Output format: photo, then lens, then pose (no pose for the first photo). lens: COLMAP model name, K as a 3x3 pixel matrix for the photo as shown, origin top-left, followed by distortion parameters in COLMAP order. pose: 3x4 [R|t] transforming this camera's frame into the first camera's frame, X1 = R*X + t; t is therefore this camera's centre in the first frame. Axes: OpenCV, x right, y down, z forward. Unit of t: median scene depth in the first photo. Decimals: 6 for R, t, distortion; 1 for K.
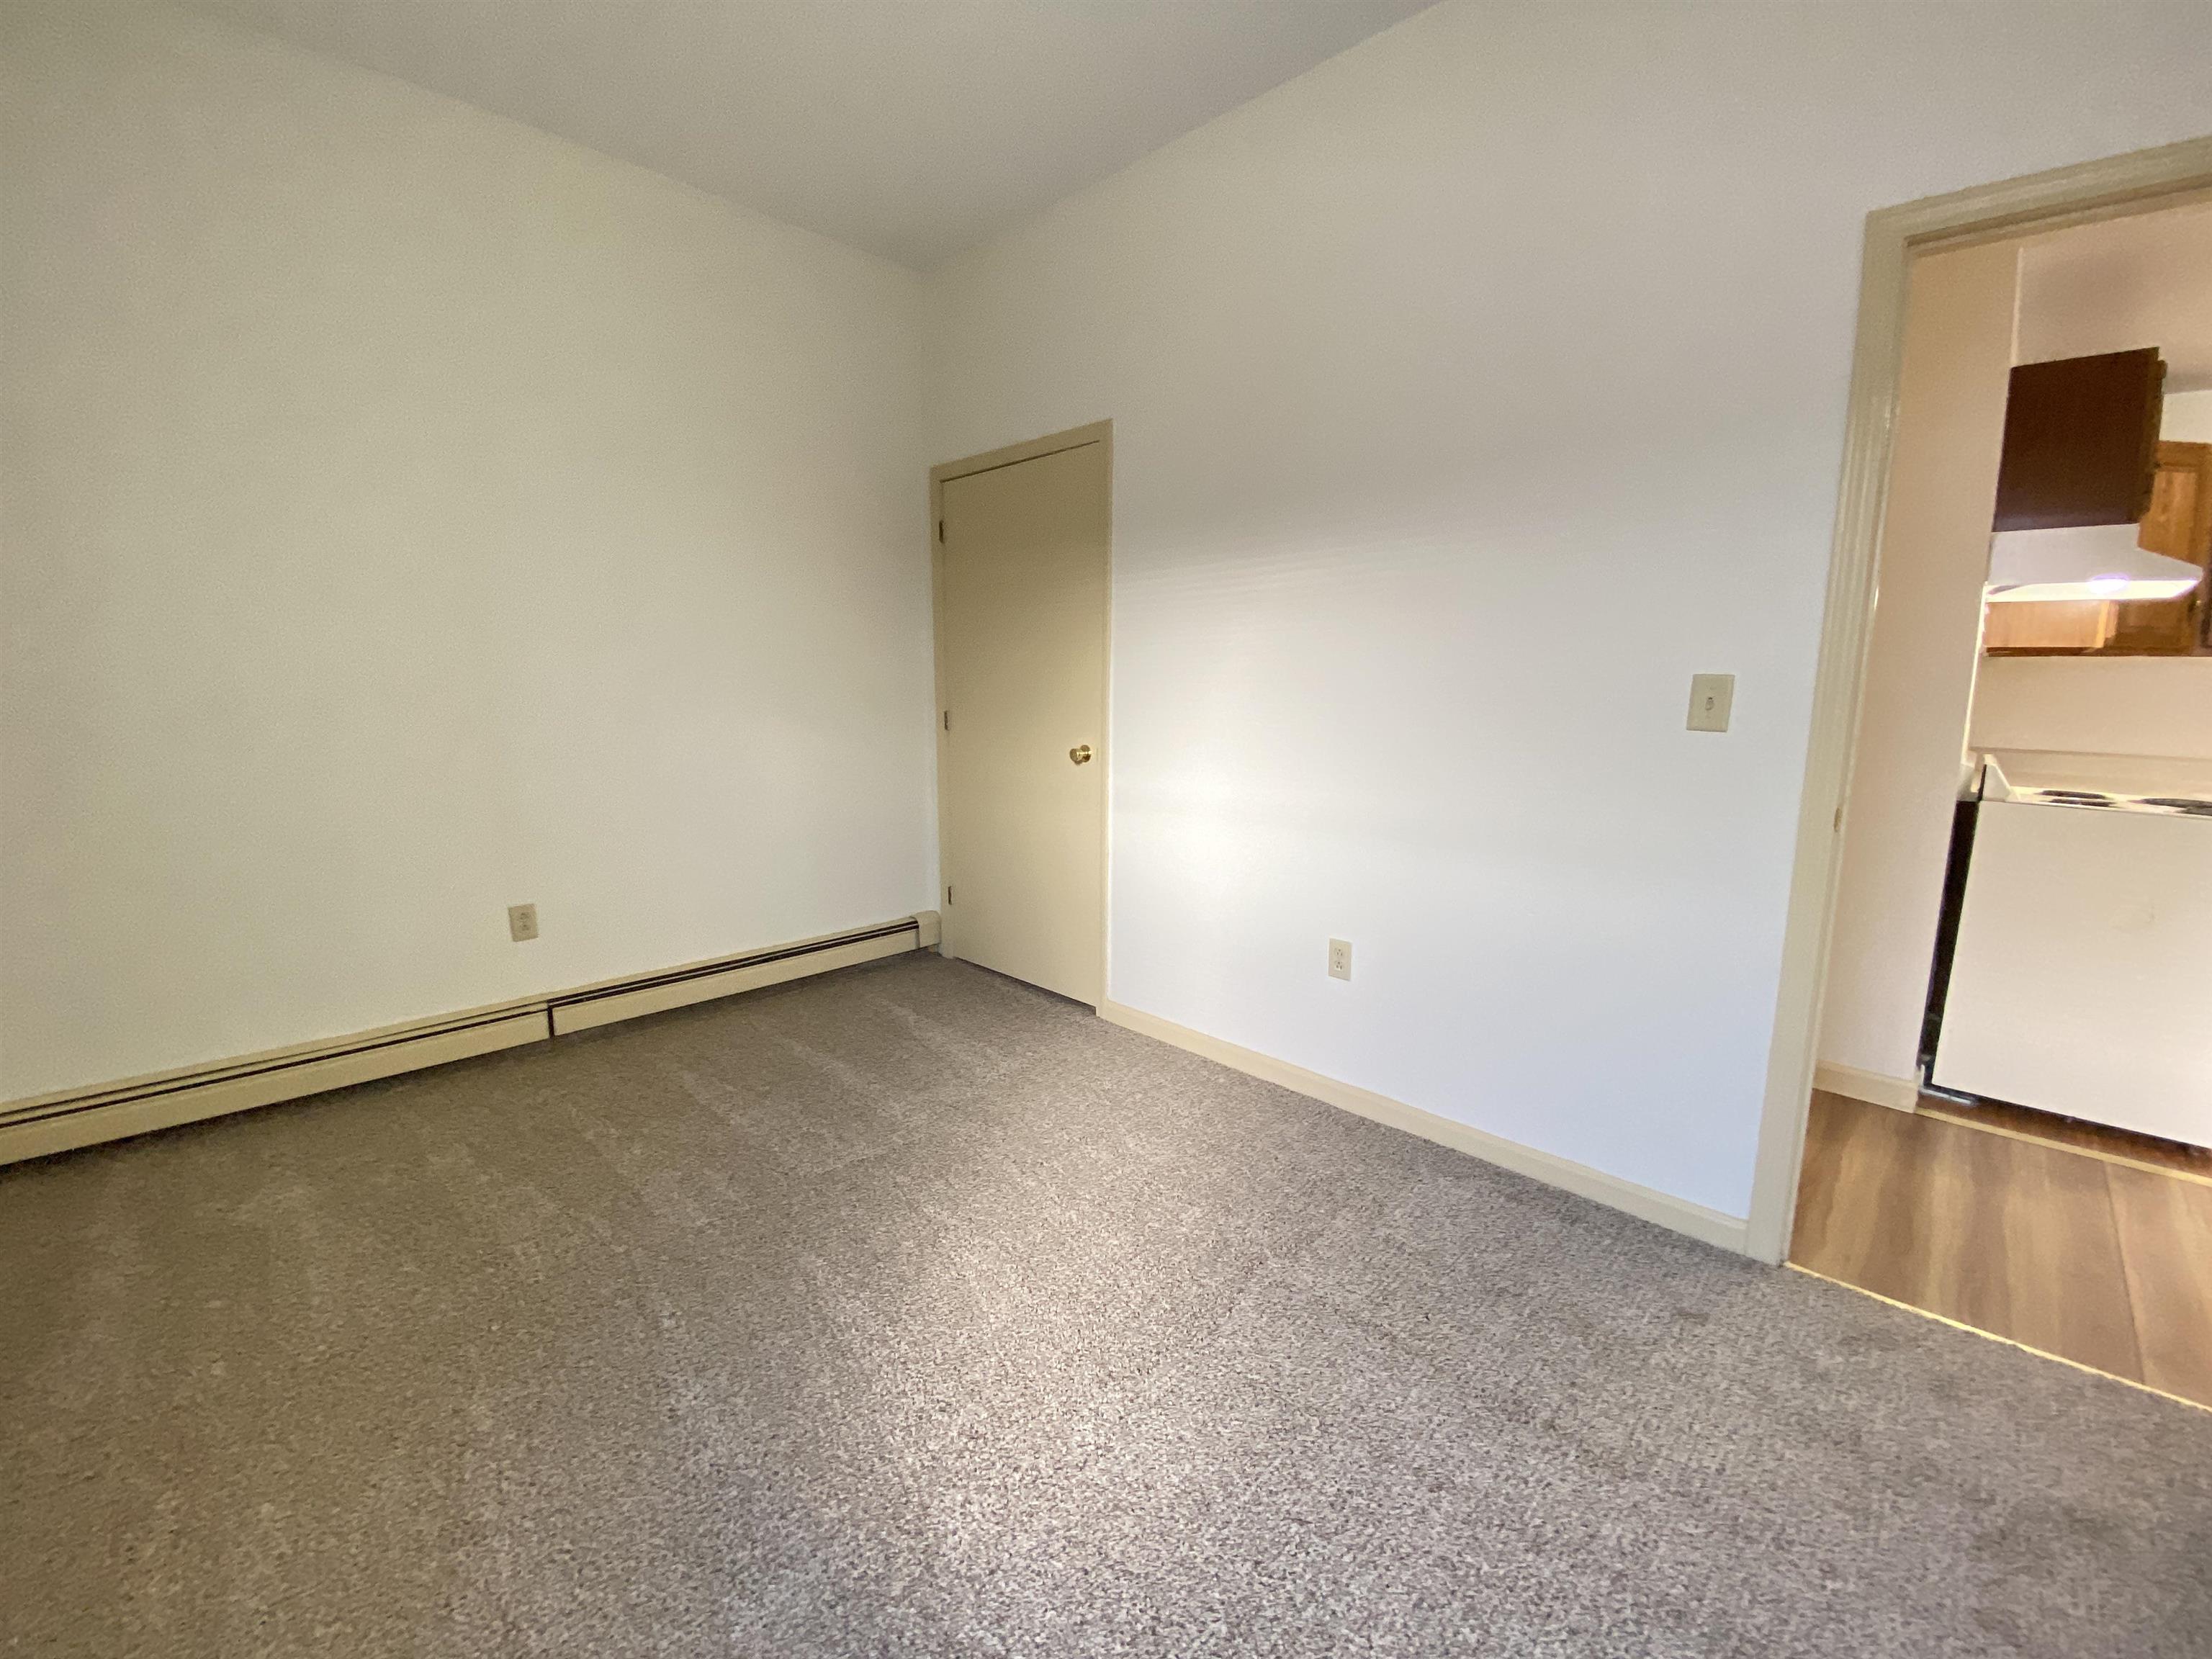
lens RADIAL K [[892.8, 0, 1071.0], [0, 892.8, 822.8], [0, 0, 1]] dist [-0.002877, -0.010804]
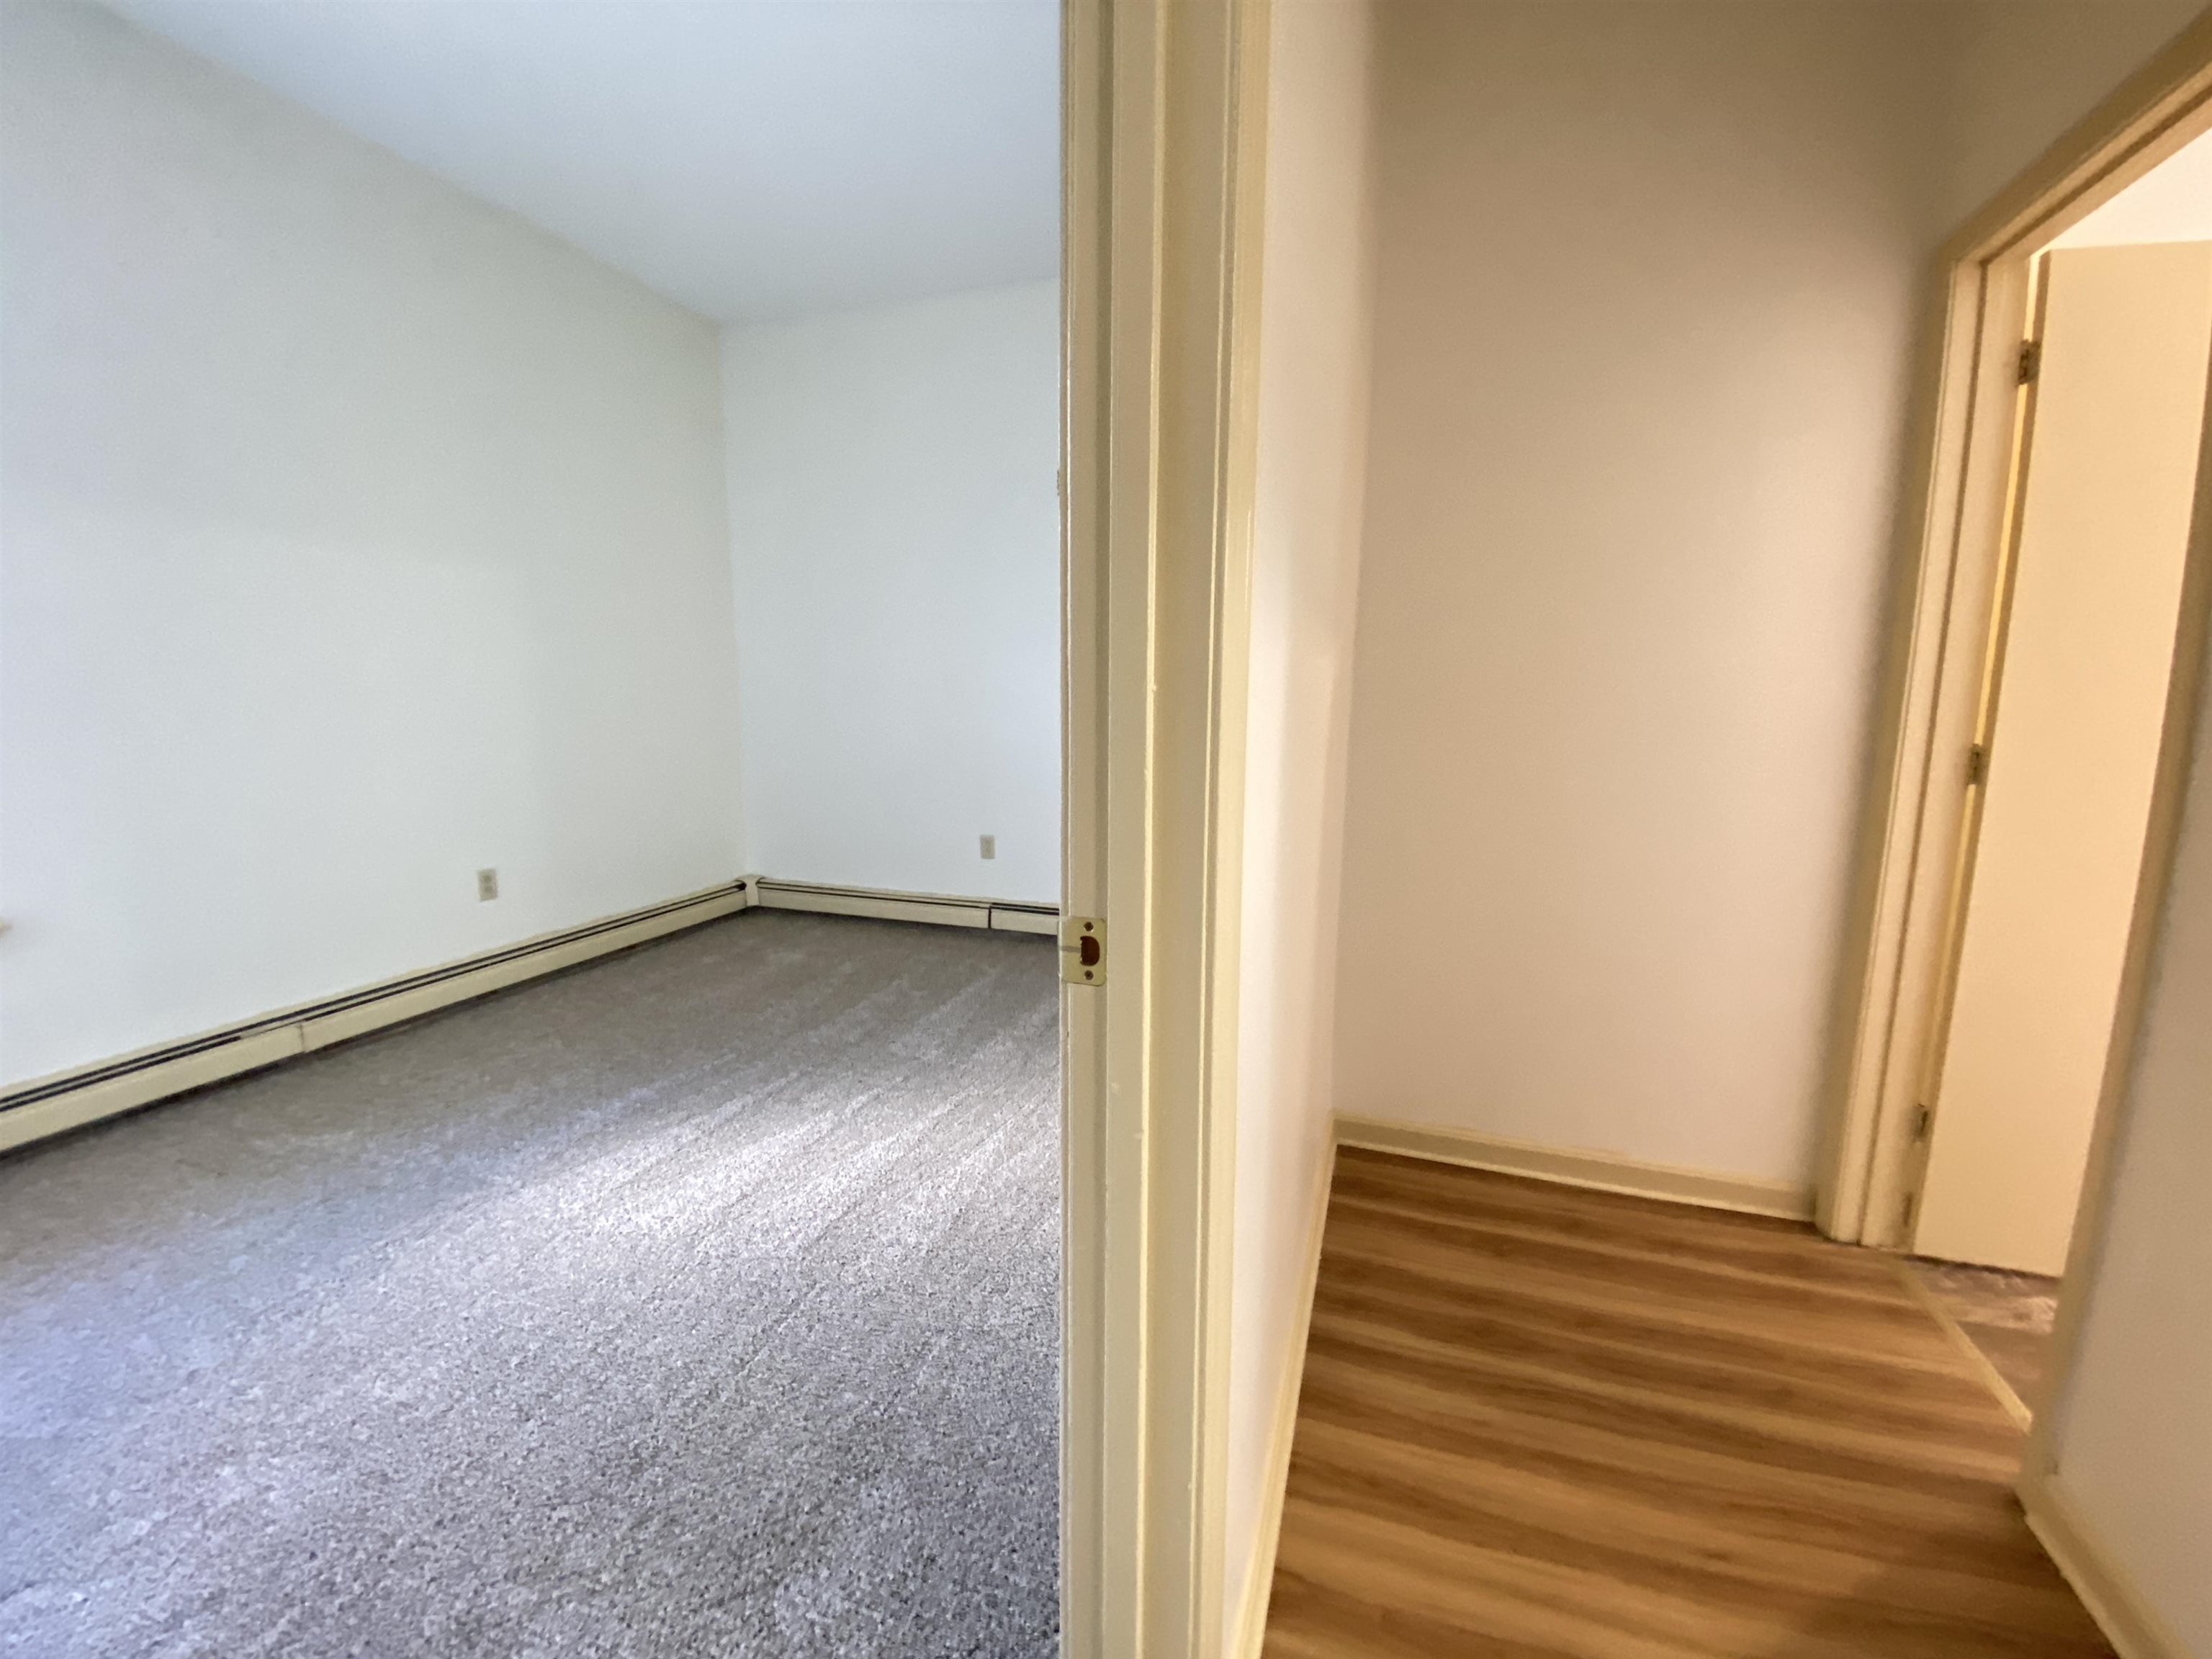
lens RADIAL K [[892.8, 0, 1121.0], [0, 892.8, 800.1], [0, 0, 1]] dist [-0.002877, -0.010804]
pose [[0.471553, 0.111778, -0.874725, 0.862298], [-0.139978, 0.988845, 0.050901, -0.072915], [0.870657, 0.098439, 0.481939, 0.560420]]
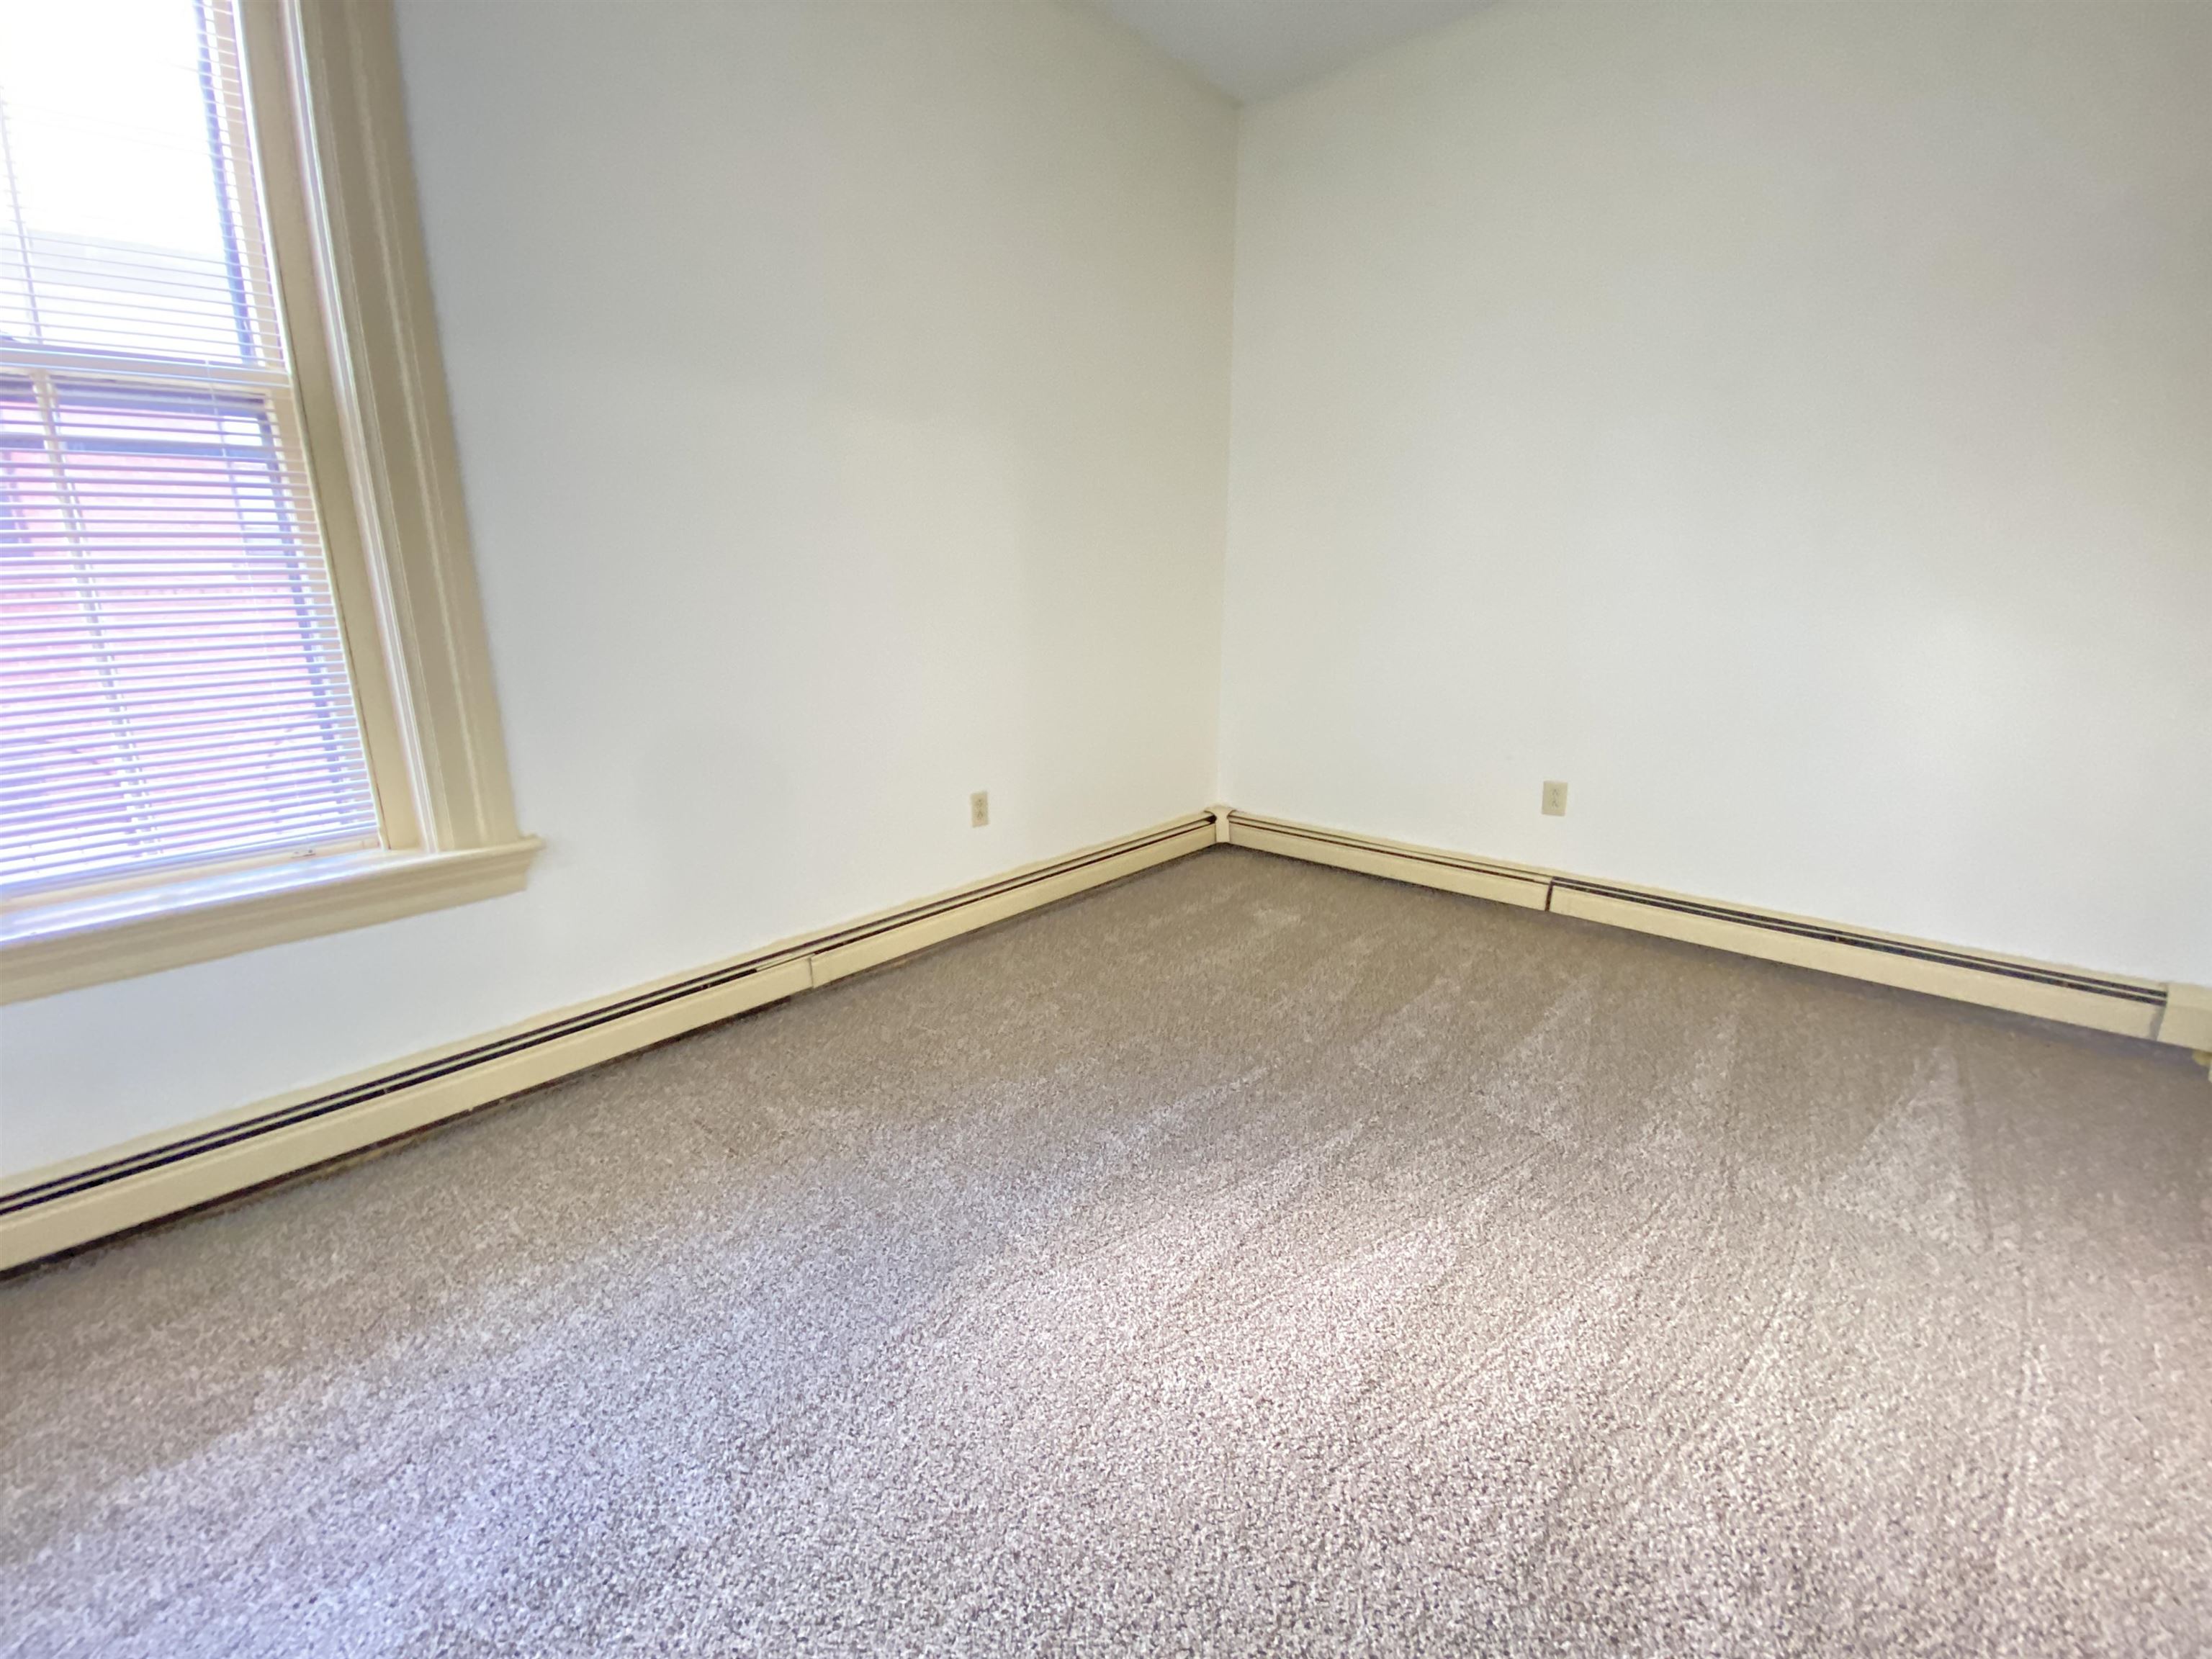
lens RADIAL K [[892.8, 0, 1106.5], [0, 892.8, 821.0], [0, 0, 1]] dist [-0.002877, -0.010804]
pose [[0.059198, 0.242837, -0.968259, 0.431222], [-0.147424, 0.961451, 0.232116, -0.030984], [0.987300, 0.129004, 0.092716, 0.450251]]
